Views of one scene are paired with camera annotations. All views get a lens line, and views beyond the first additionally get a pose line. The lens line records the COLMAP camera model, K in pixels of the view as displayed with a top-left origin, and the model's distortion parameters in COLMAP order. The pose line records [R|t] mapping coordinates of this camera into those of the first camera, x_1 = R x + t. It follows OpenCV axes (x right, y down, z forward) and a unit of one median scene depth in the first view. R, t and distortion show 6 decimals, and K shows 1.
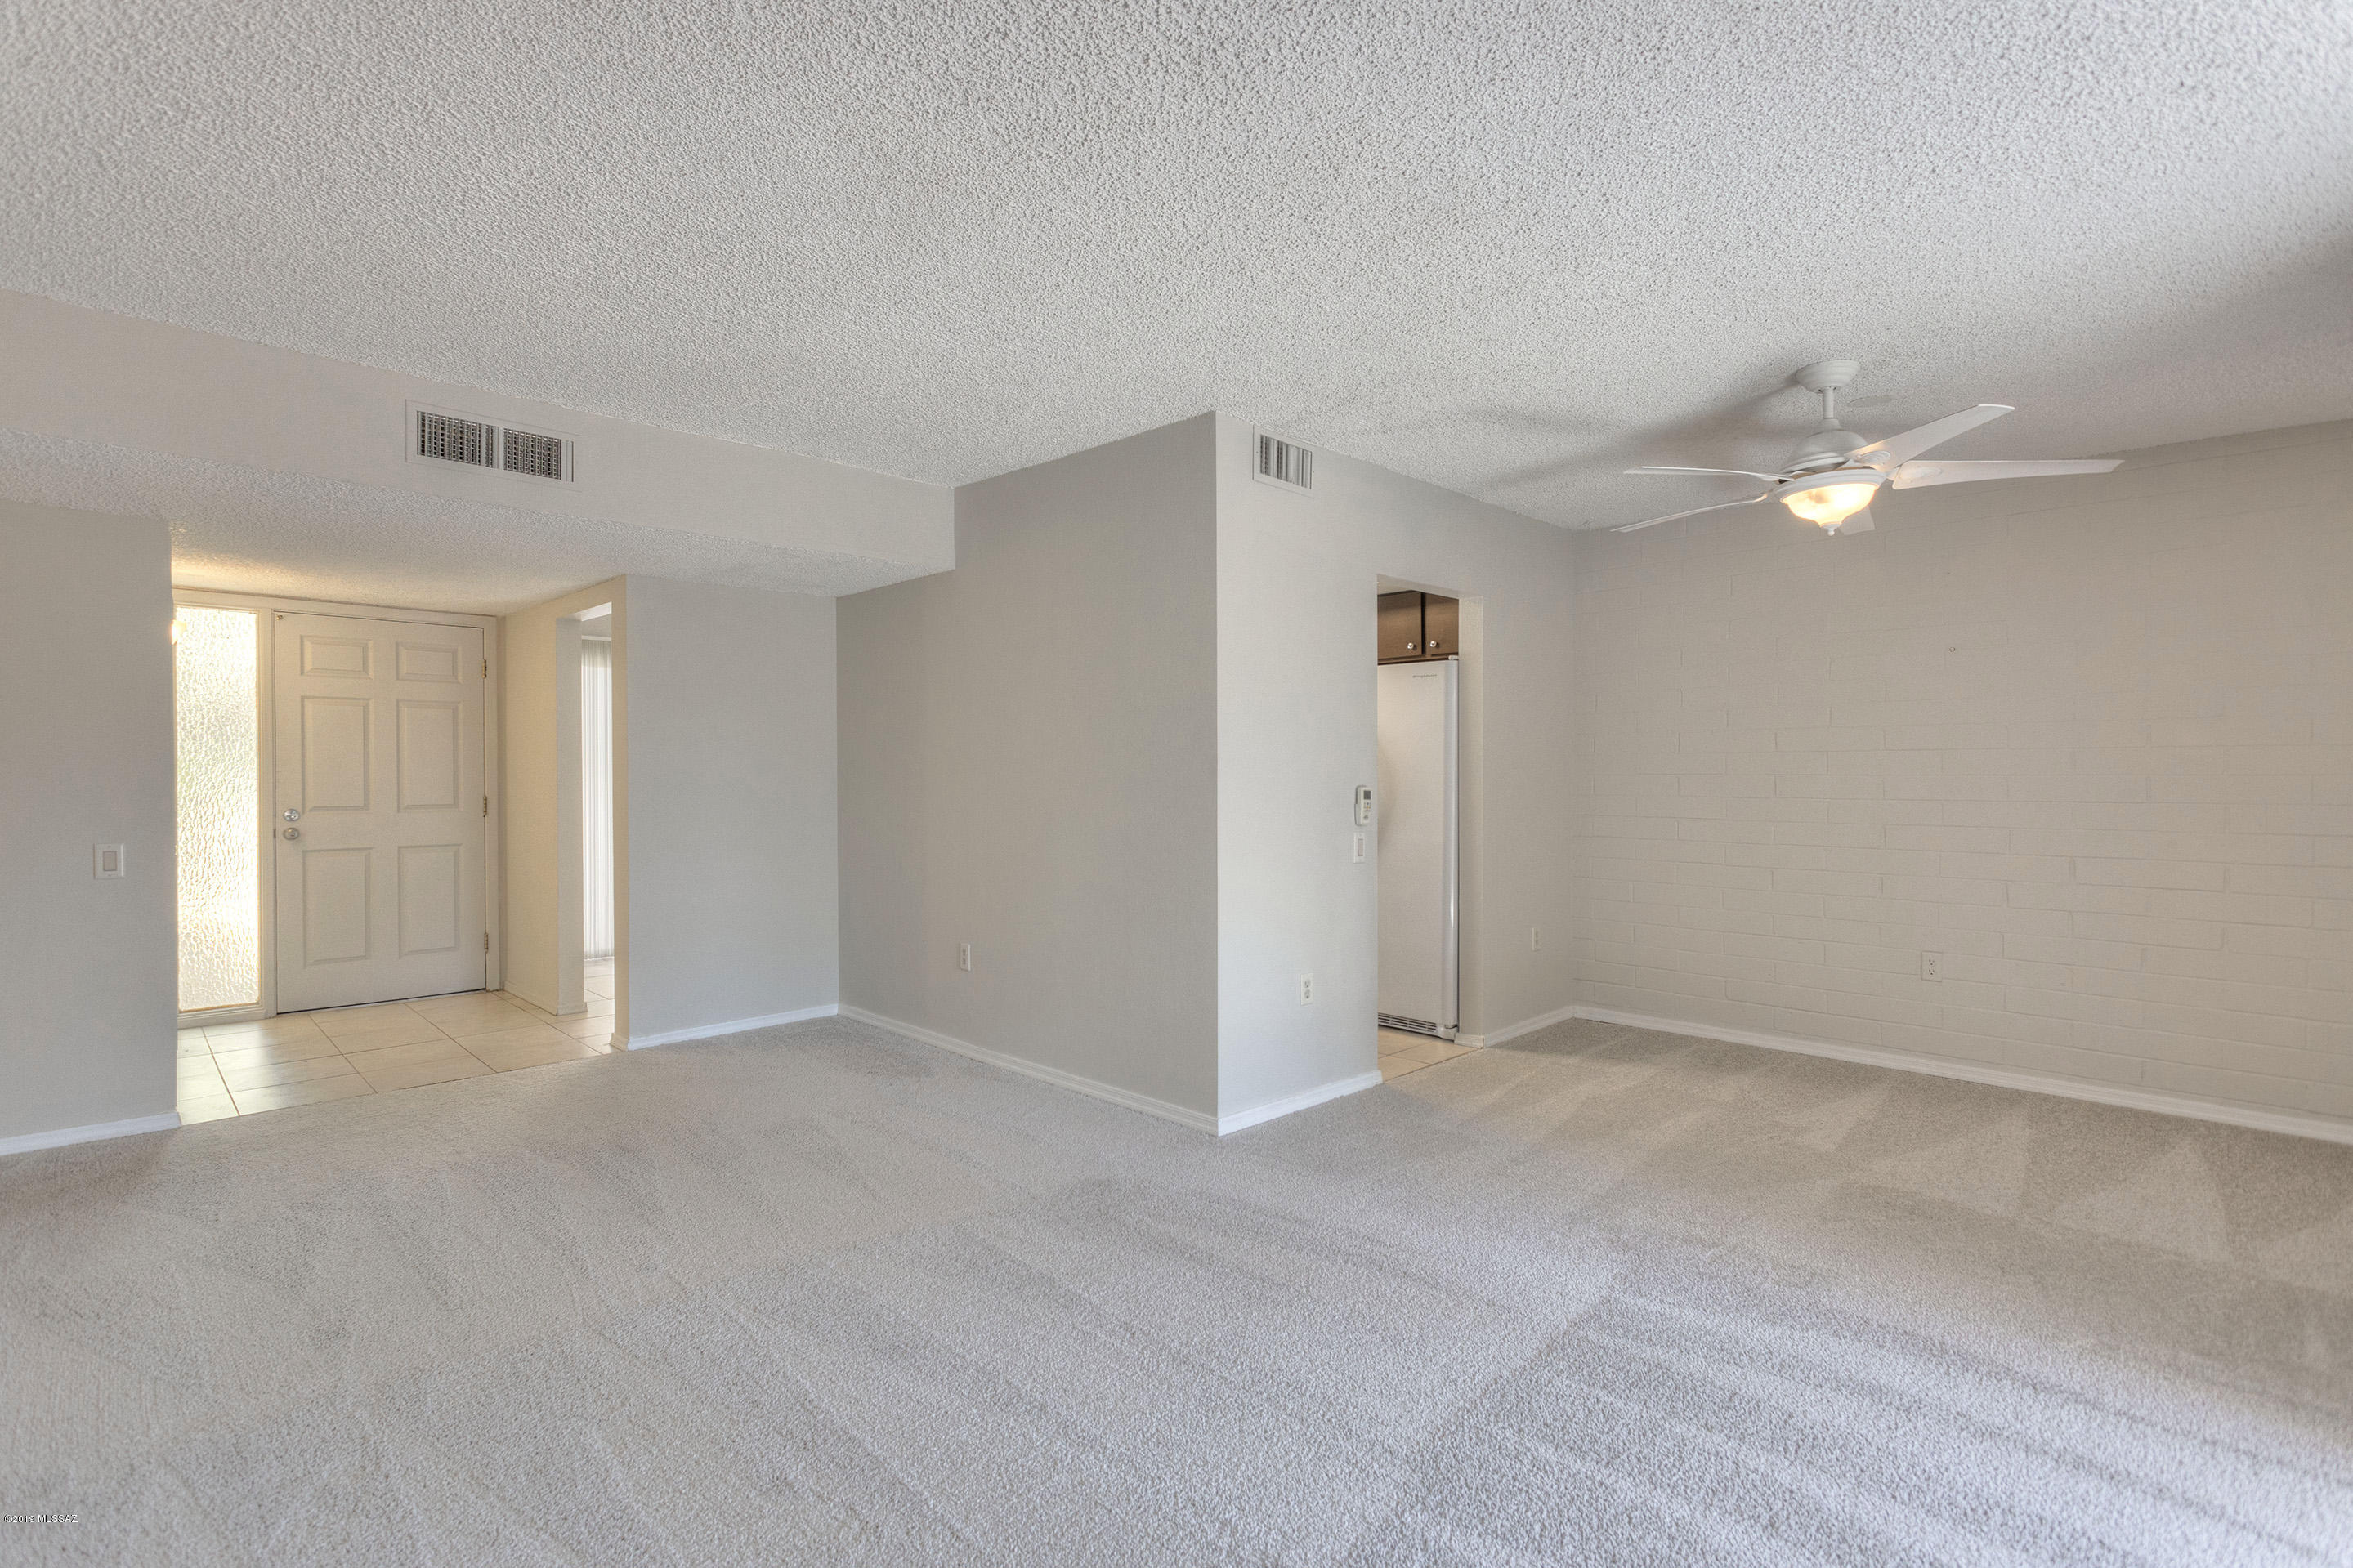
lens RADIAL K [[1095.0, 0, 1169.6], [0, 1095.0, 783.1], [0, 0, 1]] dist [0.006906, 0.000500]
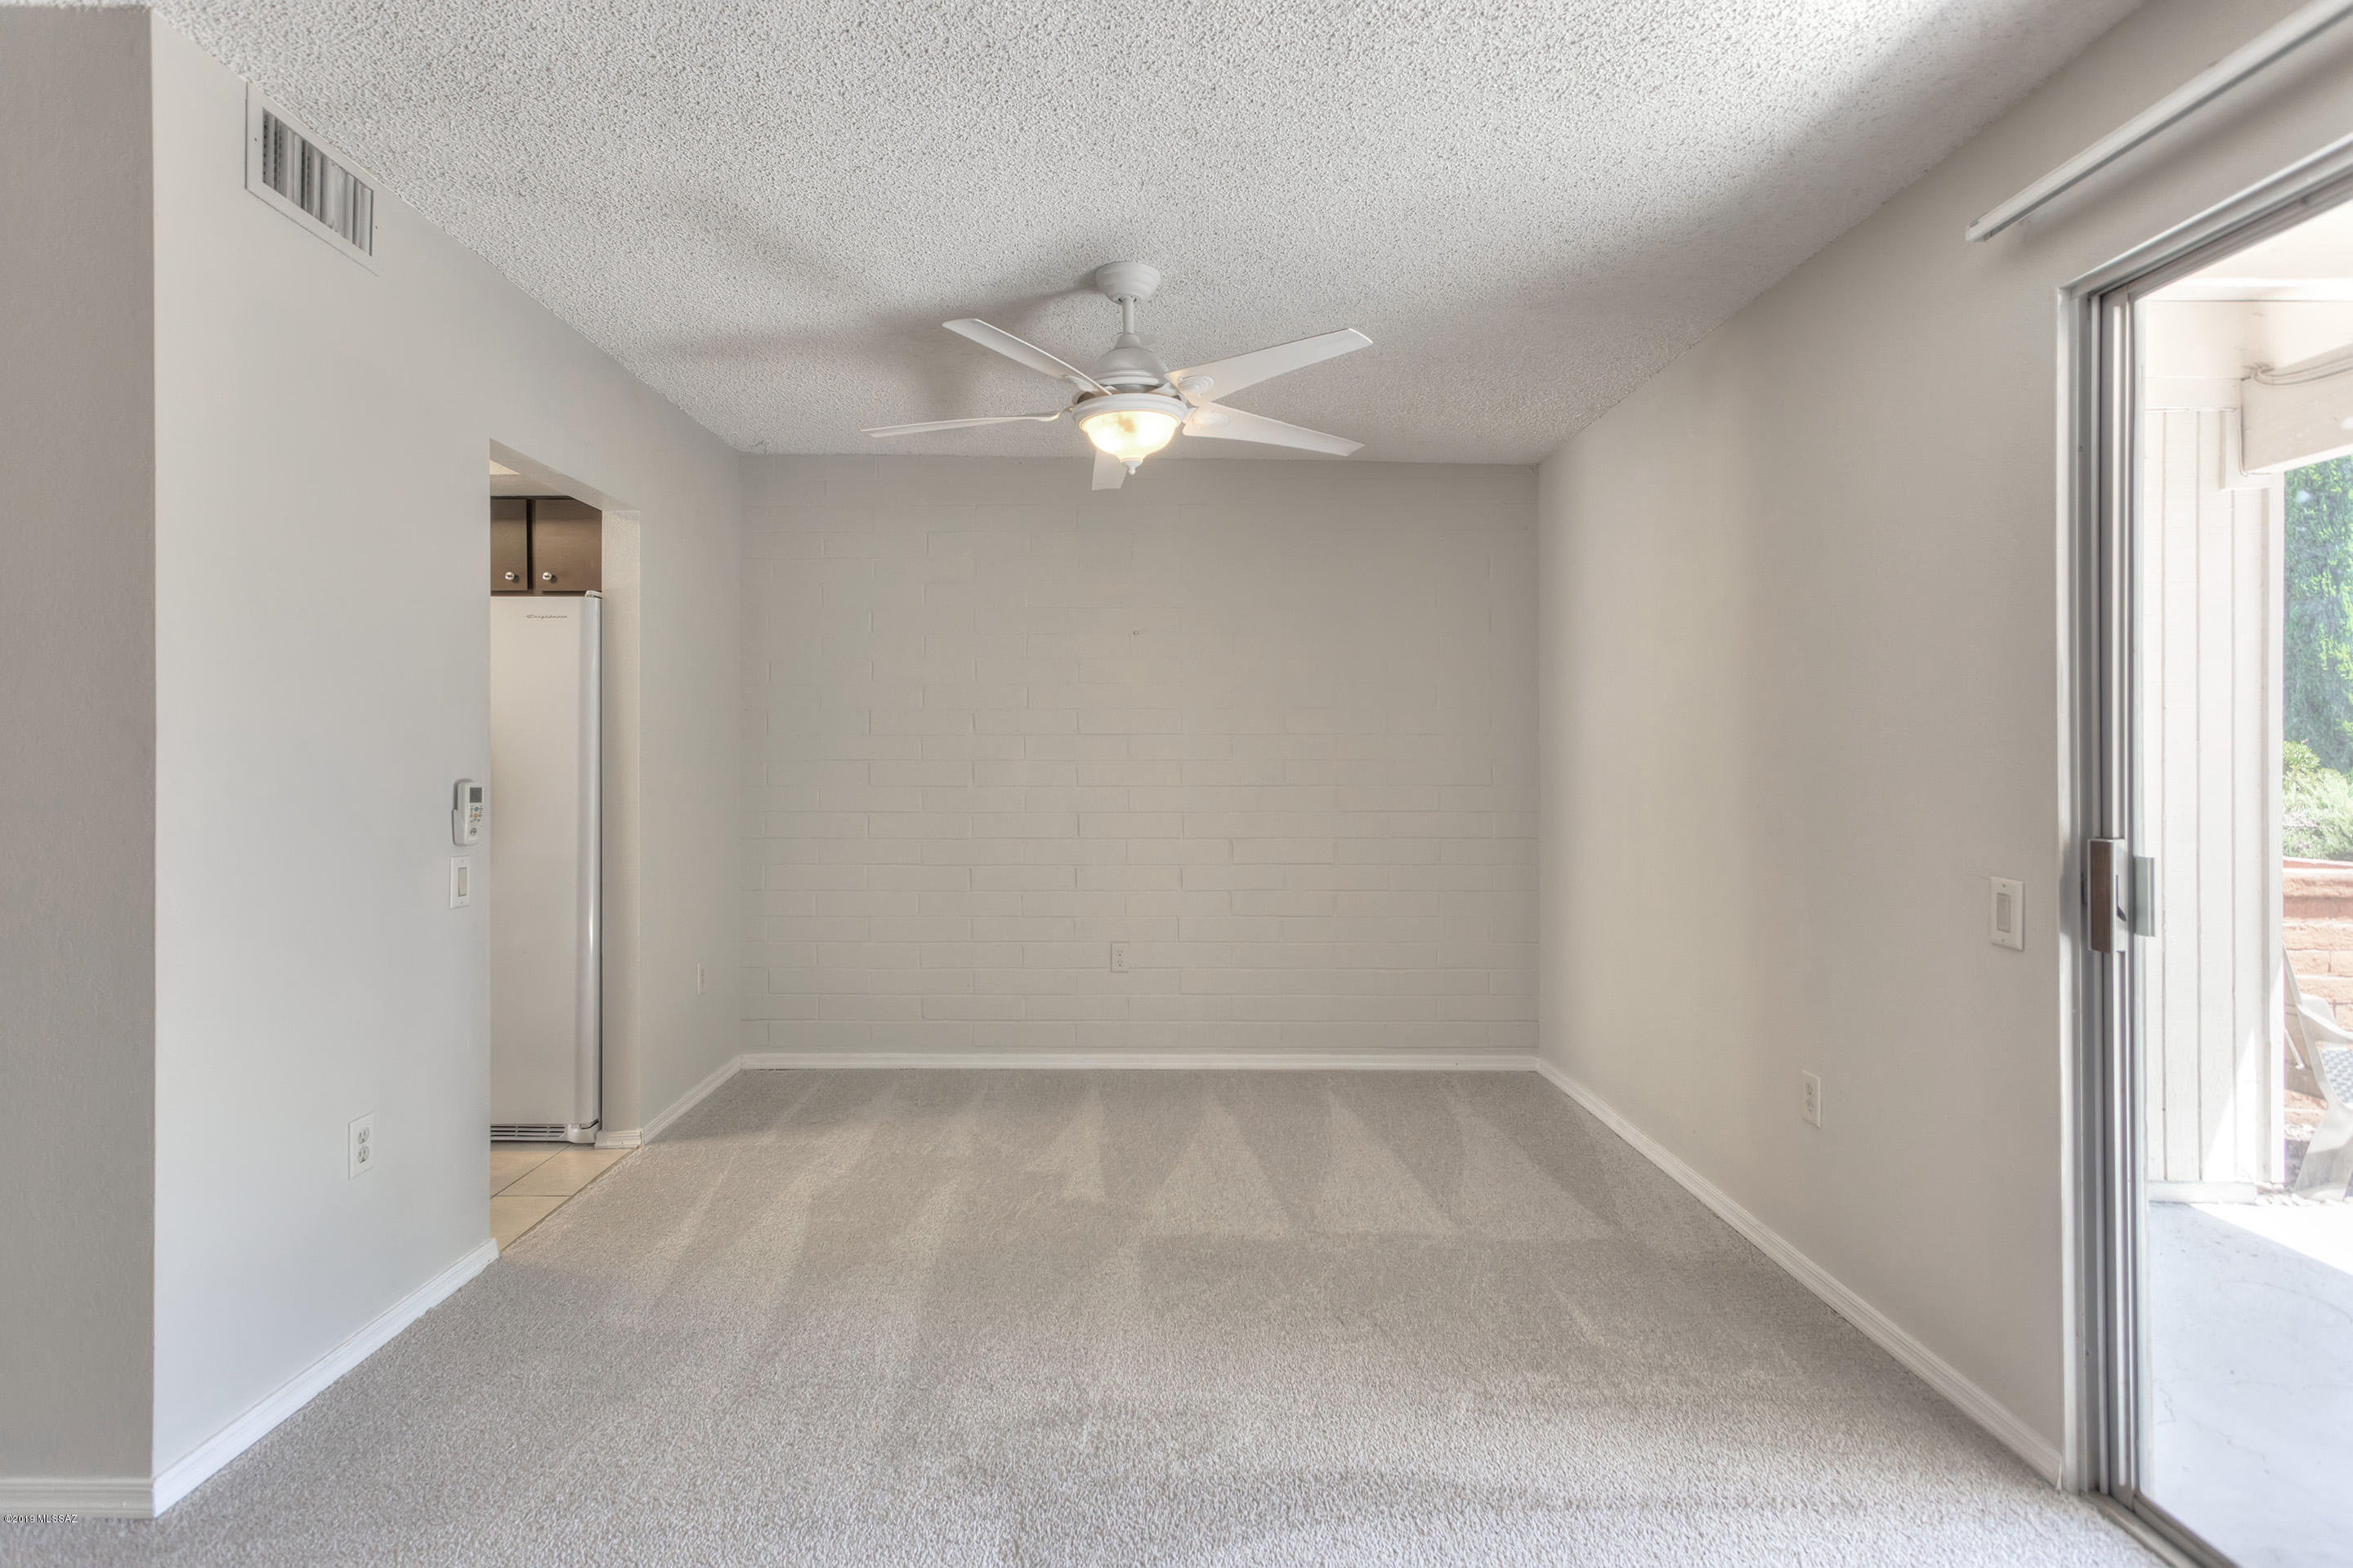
lens RADIAL K [[1105.2, 0, 1109.2], [0, 1105.2, 754.5], [0, 0, 1]] dist [0.007898, -0.000413]
pose [[0.713887, 0.002717, 0.700255, 0.000070], [0.006953, 0.999916, -0.010968, -0.002447], [-0.700226, 0.012699, 0.713808, 0.334000]]
